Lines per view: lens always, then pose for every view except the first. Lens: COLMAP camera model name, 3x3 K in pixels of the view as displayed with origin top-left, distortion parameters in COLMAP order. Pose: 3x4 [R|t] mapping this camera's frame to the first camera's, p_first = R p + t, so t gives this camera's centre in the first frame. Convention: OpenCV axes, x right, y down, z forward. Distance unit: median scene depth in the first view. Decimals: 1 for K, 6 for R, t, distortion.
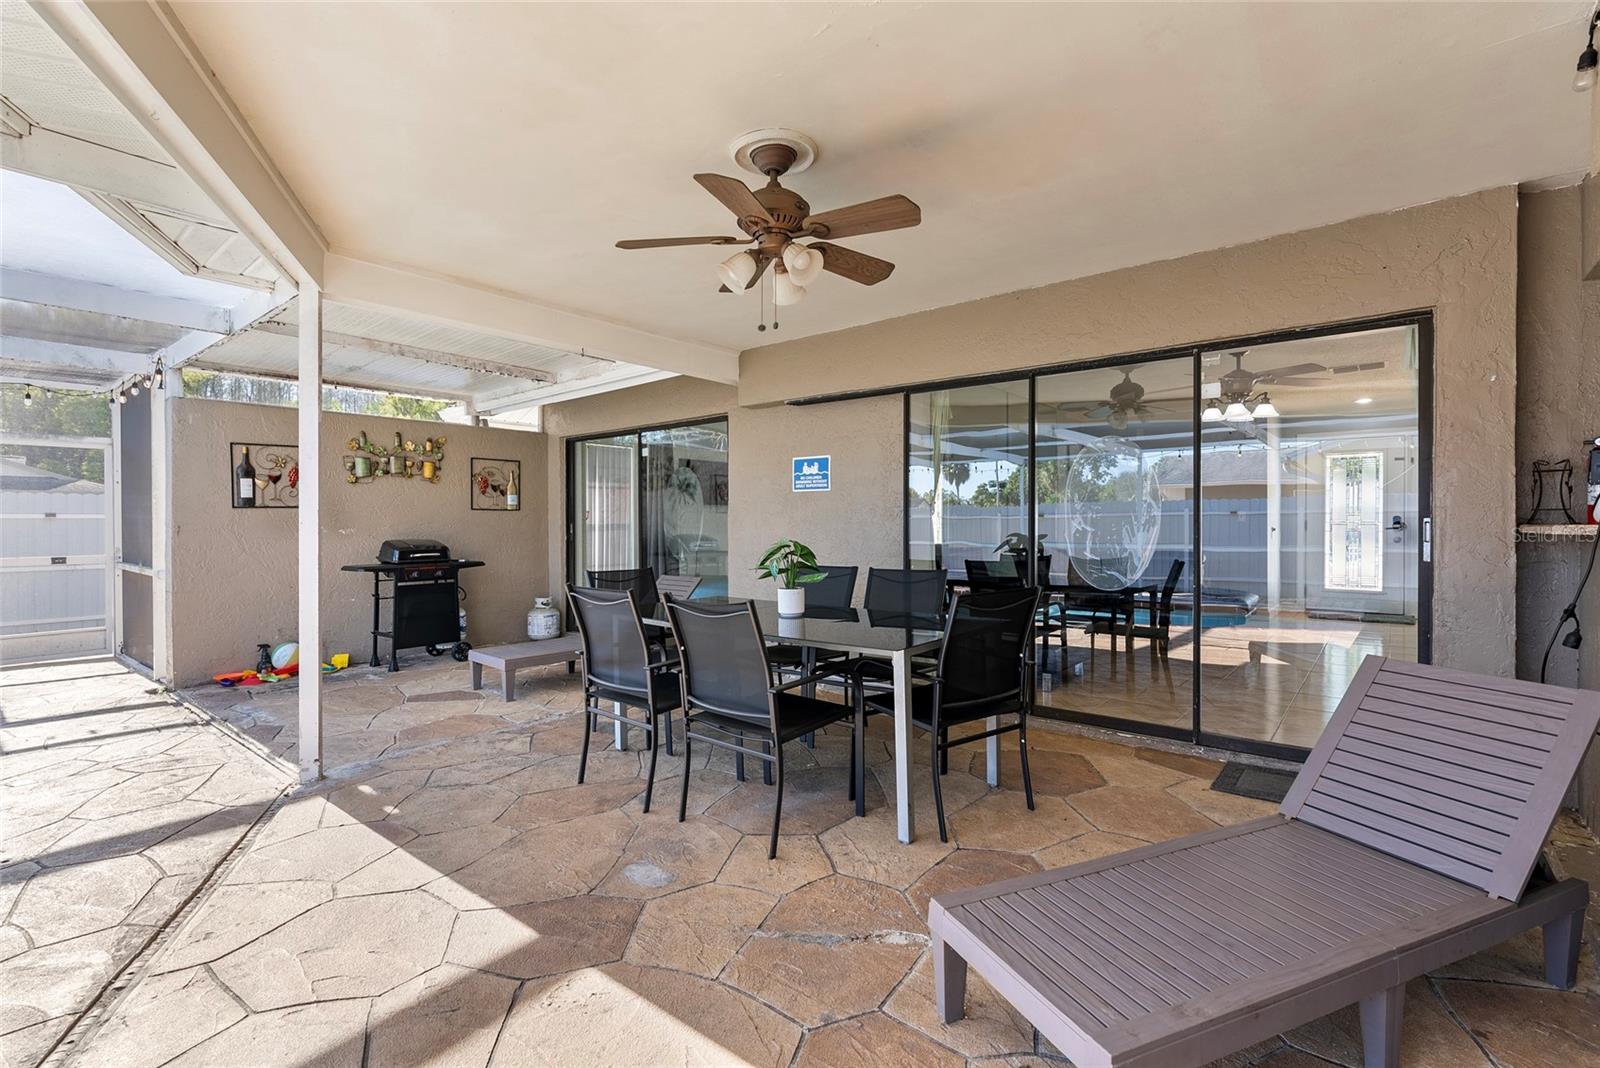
lens RADIAL K [[721.7, 0, 801.1], [0, 721.7, 533.1], [0, 0, 1]] dist [-0.007814, 0.002347]
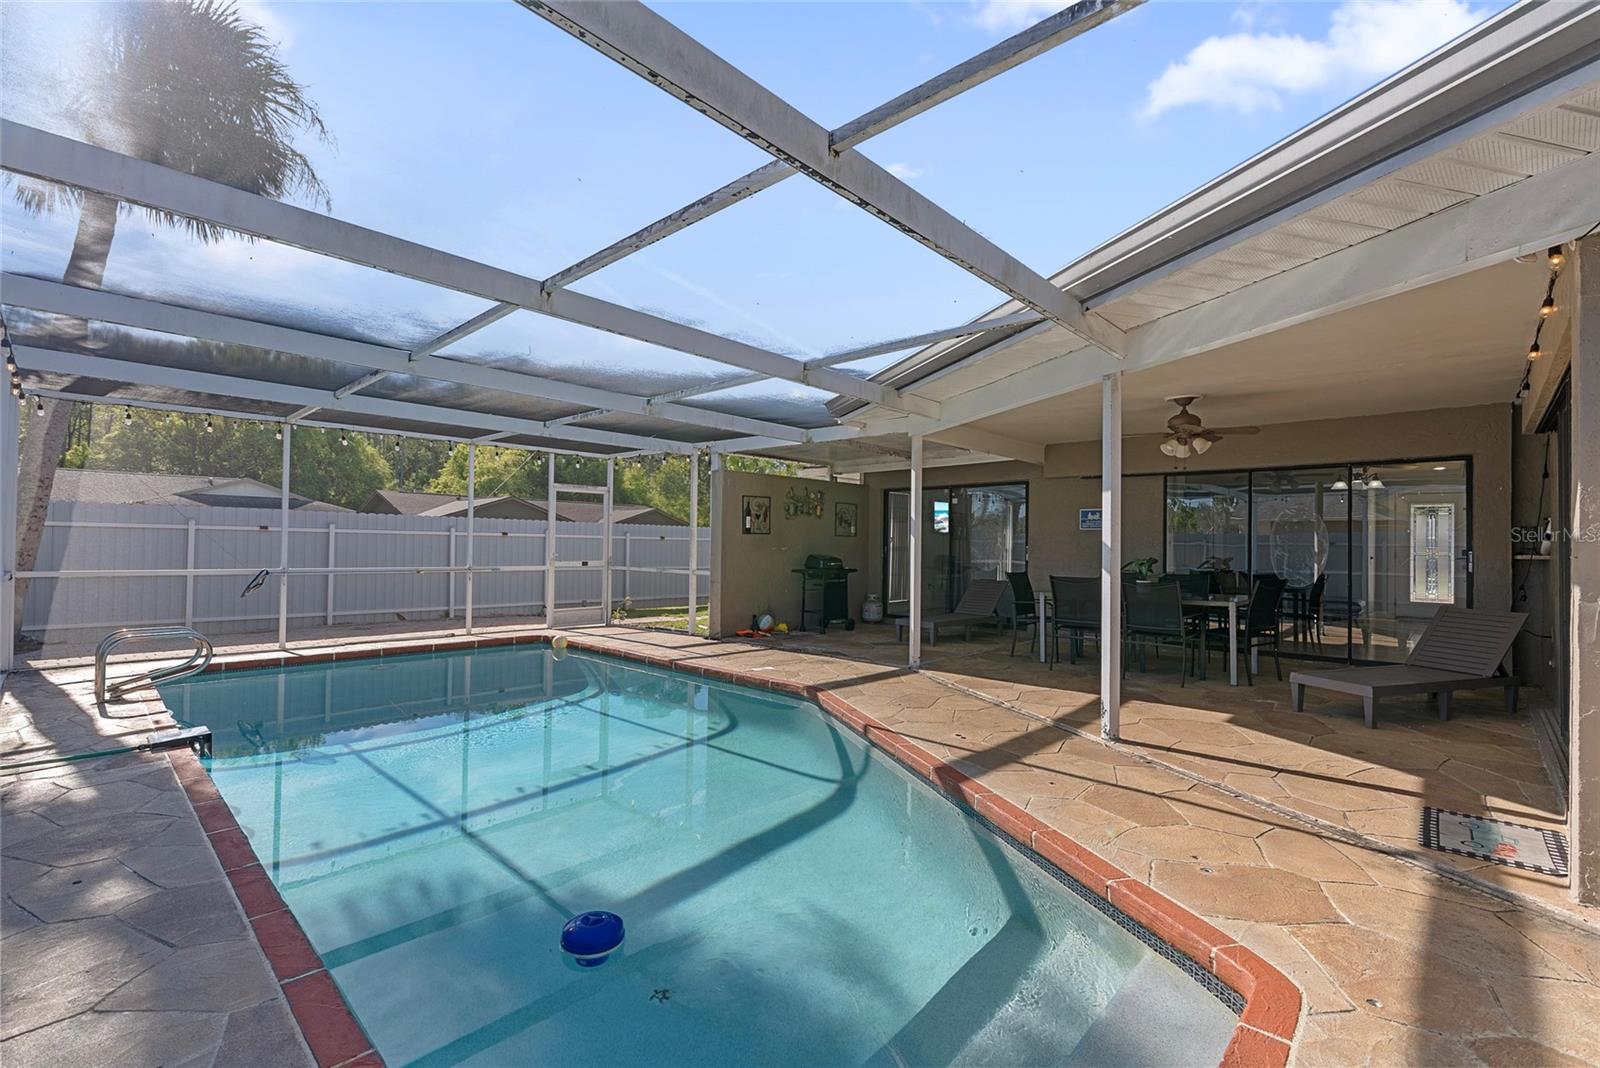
lens RADIAL K [[721.7, 0, 797.9], [0, 721.7, 534.1], [0, 0, 1]] dist [-0.007814, 0.002347]
pose [[0.997648, 0.015766, -0.066703, -0.521016], [-0.017831, 0.999376, -0.030477, 0.015042], [0.066181, 0.031595, 0.997307, -0.669588]]
